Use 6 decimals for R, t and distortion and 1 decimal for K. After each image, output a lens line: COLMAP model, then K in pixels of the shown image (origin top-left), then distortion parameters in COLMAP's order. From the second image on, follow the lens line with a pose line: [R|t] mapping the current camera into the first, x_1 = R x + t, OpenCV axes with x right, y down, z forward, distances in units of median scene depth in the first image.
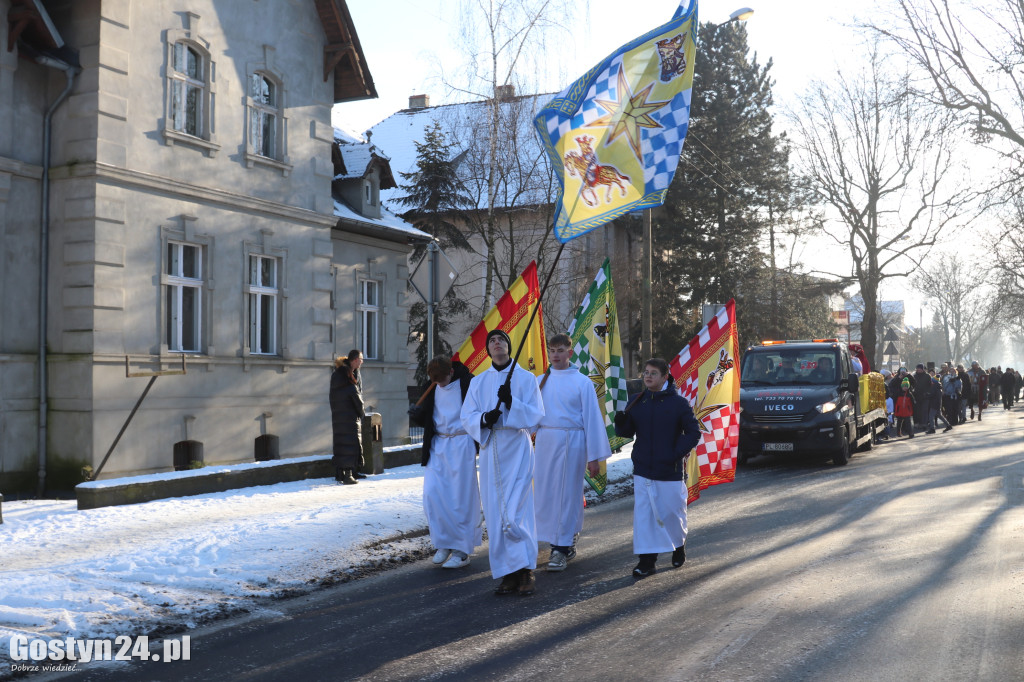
lens RADIAL K [[1107.4, 0, 512.0], [0, 1107.4, 341.0], [0, 0, 1]] dist [-0.126513, 0.063662]
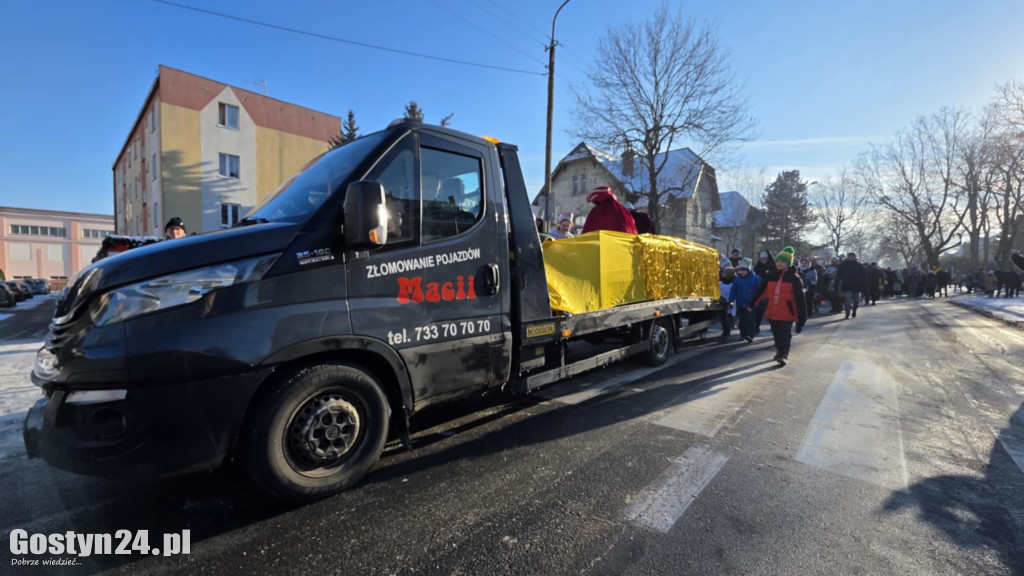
lens RADIAL K [[401.5, 0, 516.3], [0, 401.5, 295.1], [0, 0, 1]] dist [0.001316, -0.000440]
pose [[0.956827, 0.025994, -0.289493, -0.519071], [-0.002589, 0.996716, 0.080940, -0.006490], [0.290646, -0.076696, 0.953752, -0.984163]]
